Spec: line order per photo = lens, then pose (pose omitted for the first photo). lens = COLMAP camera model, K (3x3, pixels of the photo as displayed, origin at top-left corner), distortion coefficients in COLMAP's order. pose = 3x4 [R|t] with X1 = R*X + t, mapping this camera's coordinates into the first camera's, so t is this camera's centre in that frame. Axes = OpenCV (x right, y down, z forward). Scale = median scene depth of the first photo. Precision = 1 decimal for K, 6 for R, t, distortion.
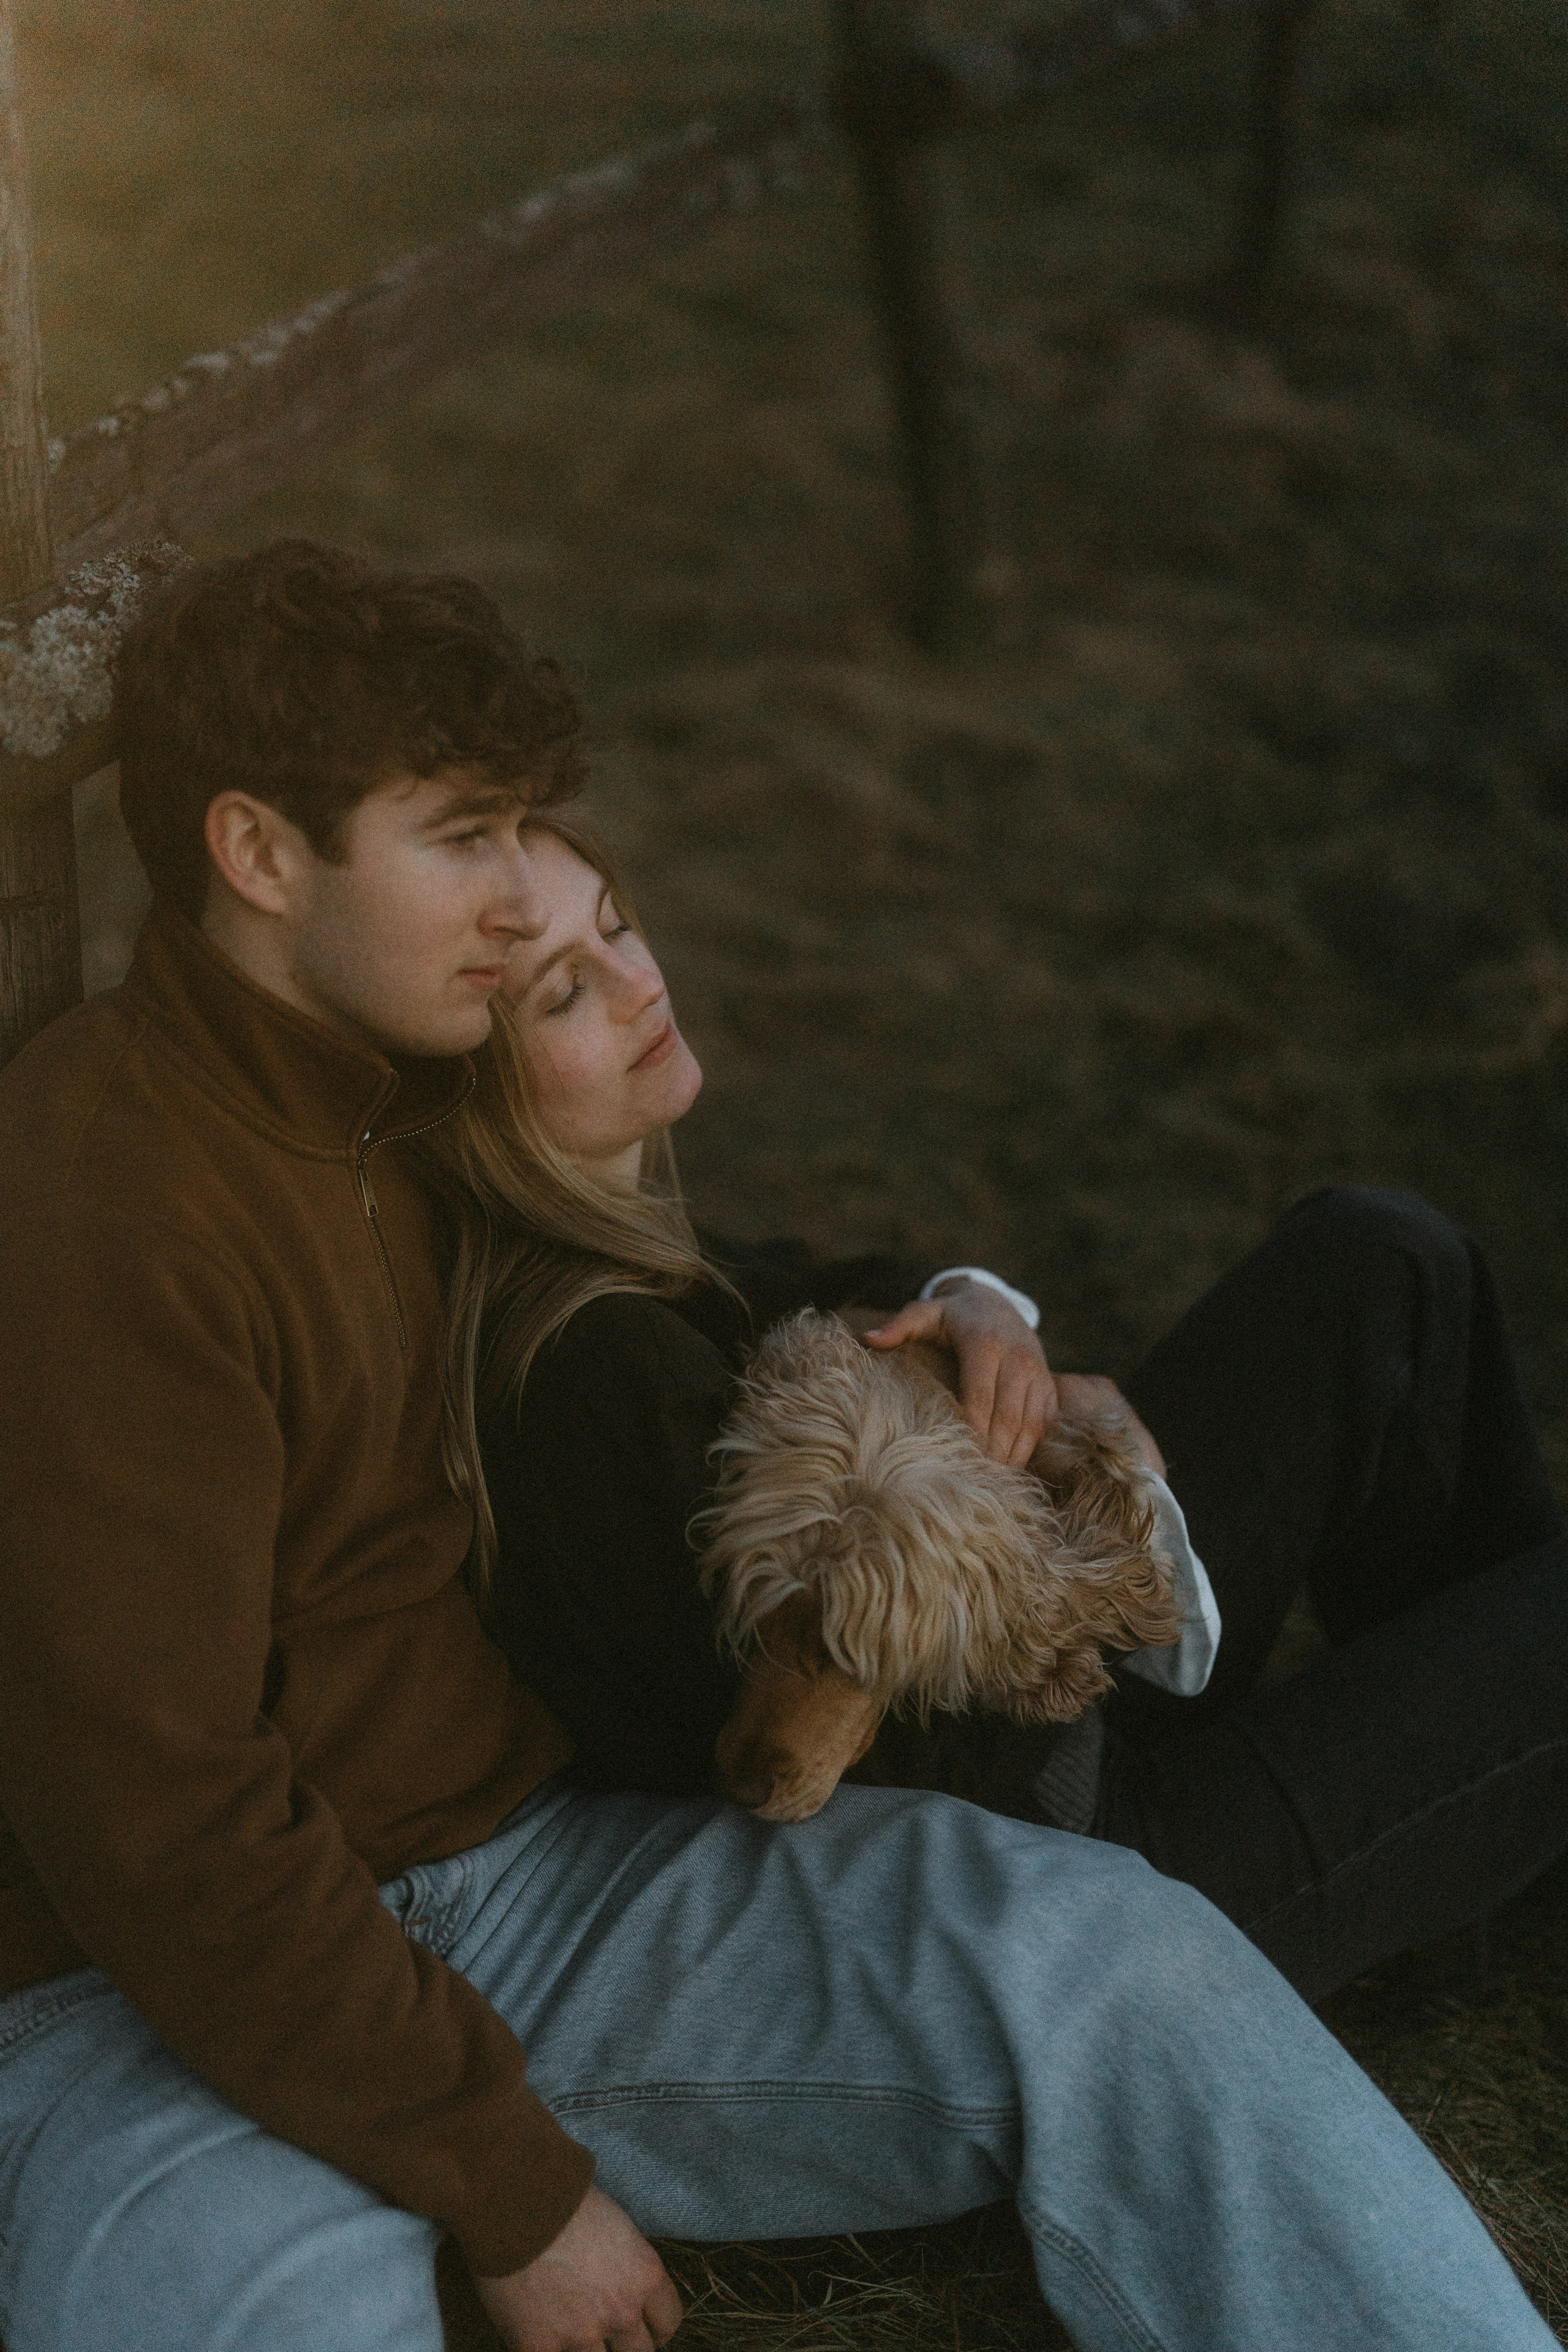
lens RADIAL K [[3401.2, 0, 695.5], [0, 3401.2, 1334.5], [0, 0, 1]] dist [0.017721, 0.091855]
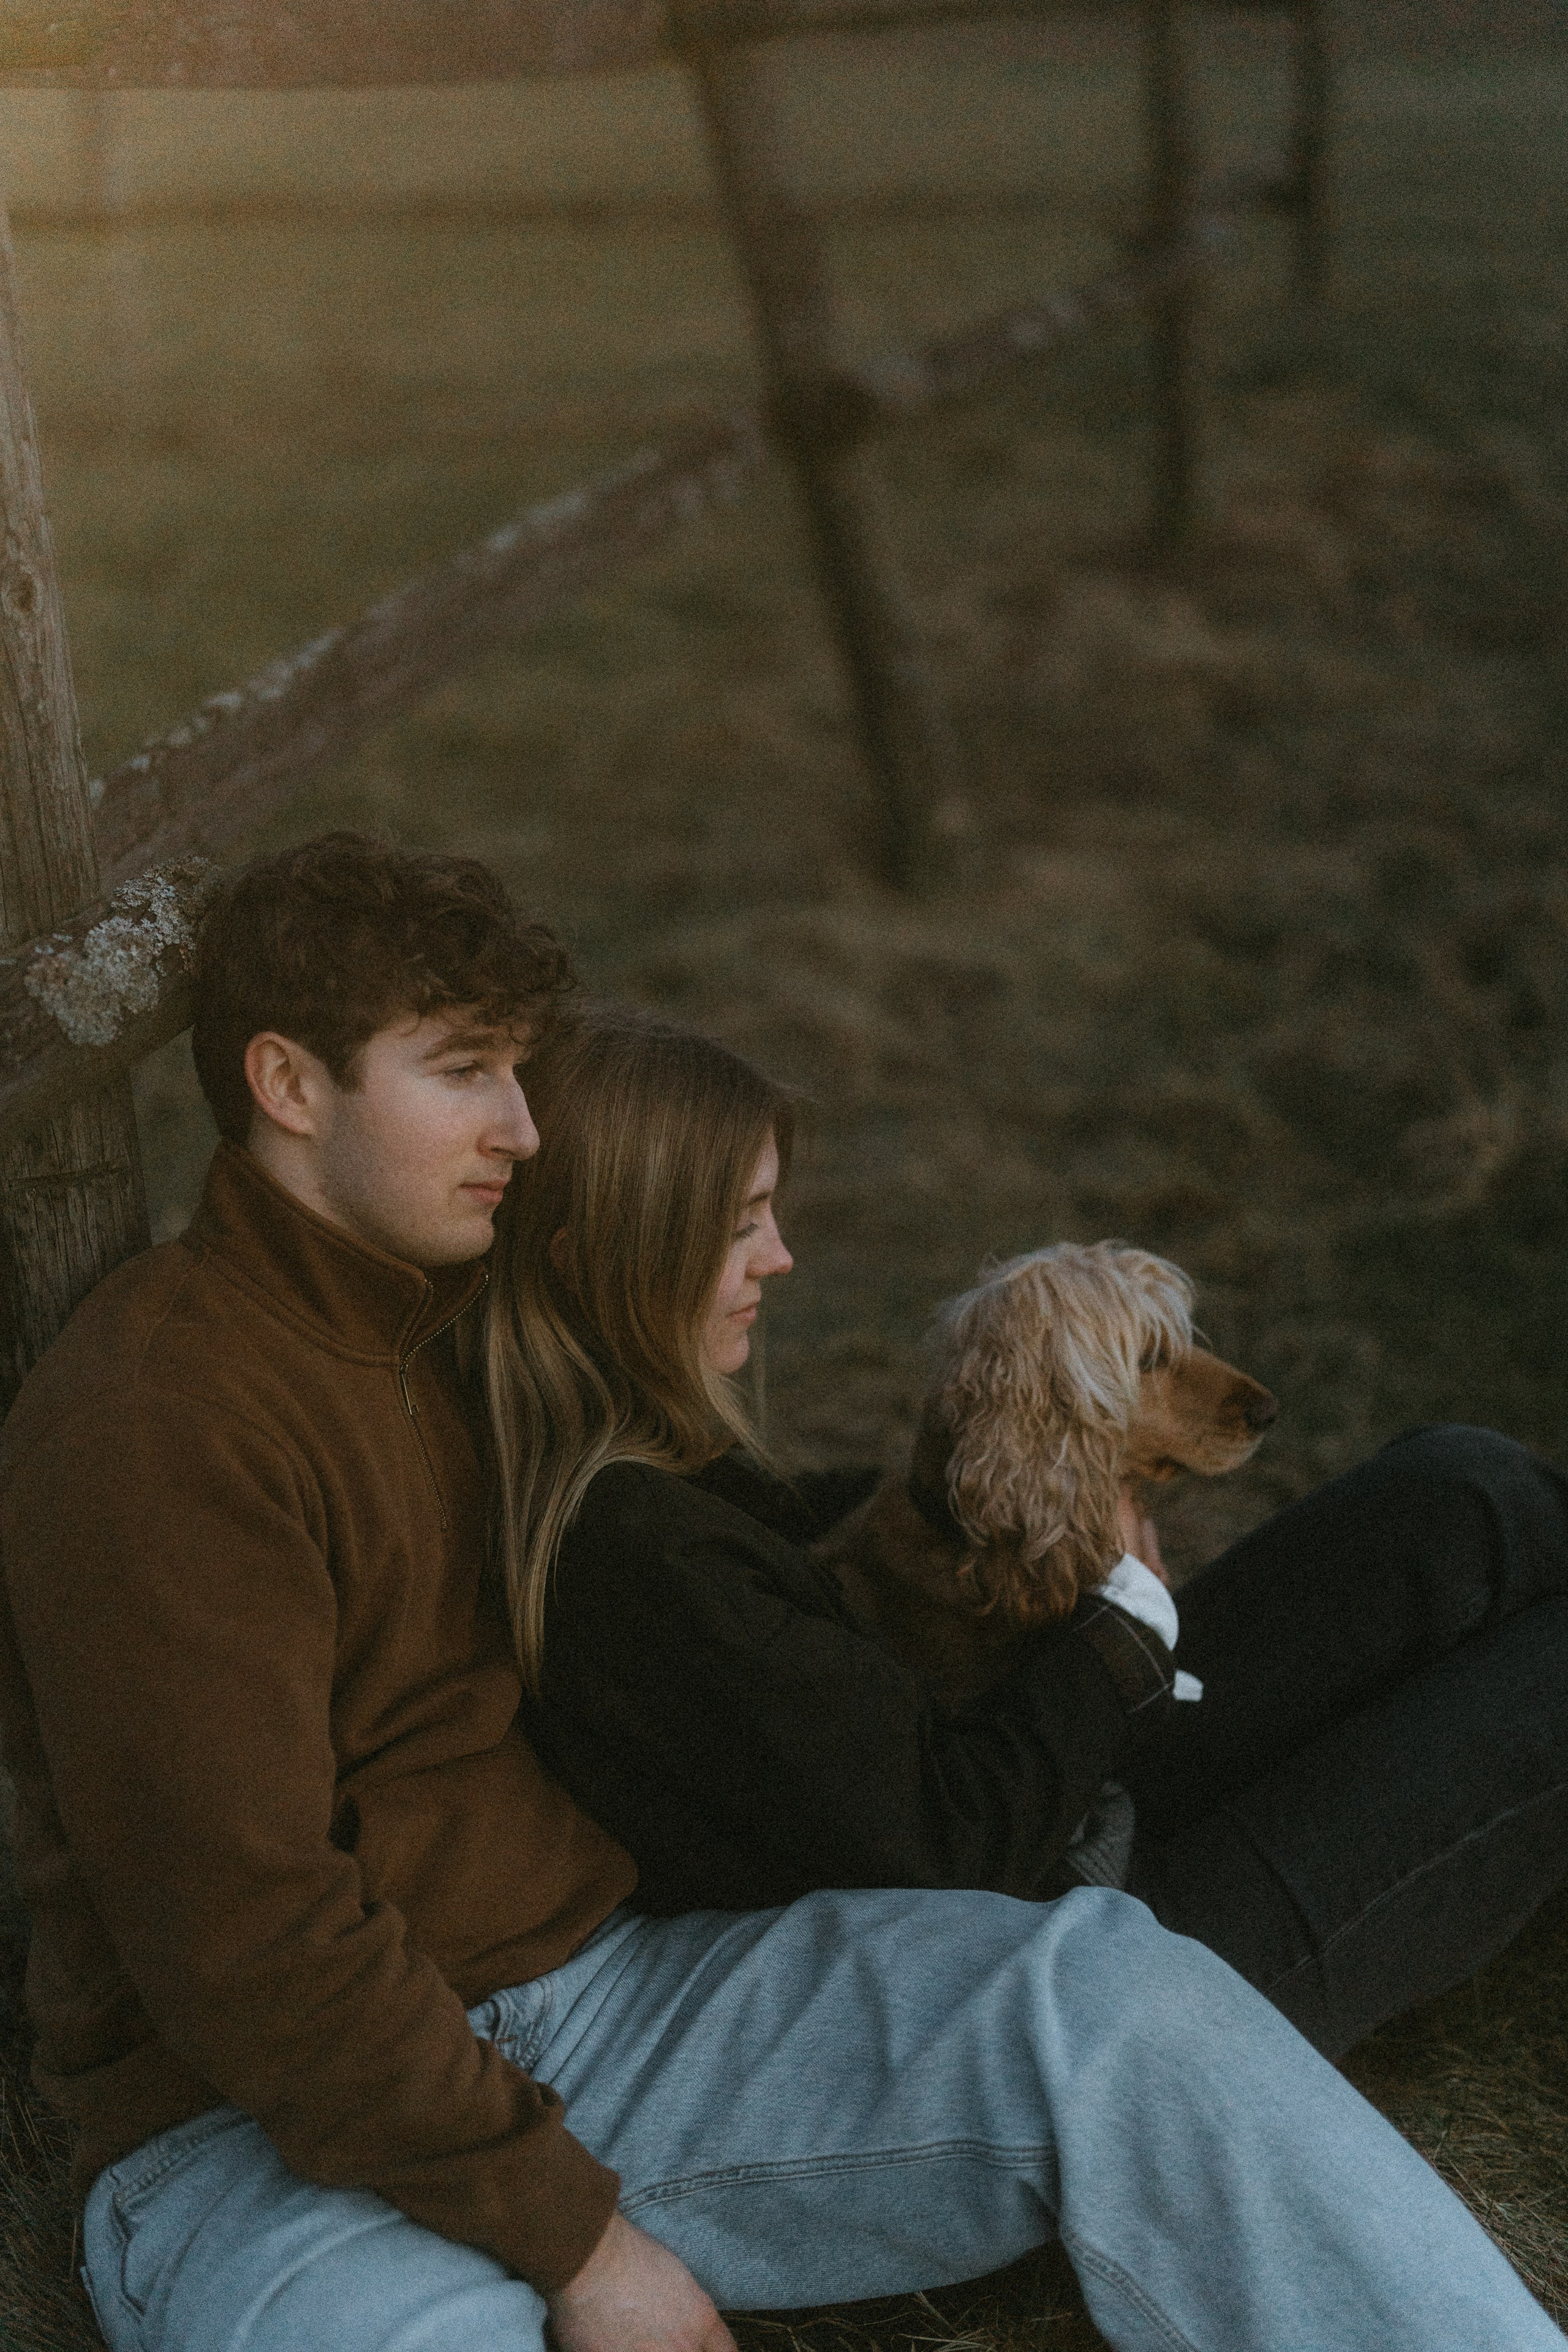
lens RADIAL K [[3333.2, 0, 792.2], [0, 3333.2, 1221.4], [0, 0, 1]] dist [-0.030205, 0.331123]
pose [[0.995690, -0.092114, 0.010749, 0.019255], [0.092733, 0.990231, -0.104130, 0.022898], [-0.001052, 0.104678, 0.994506, -0.096442]]
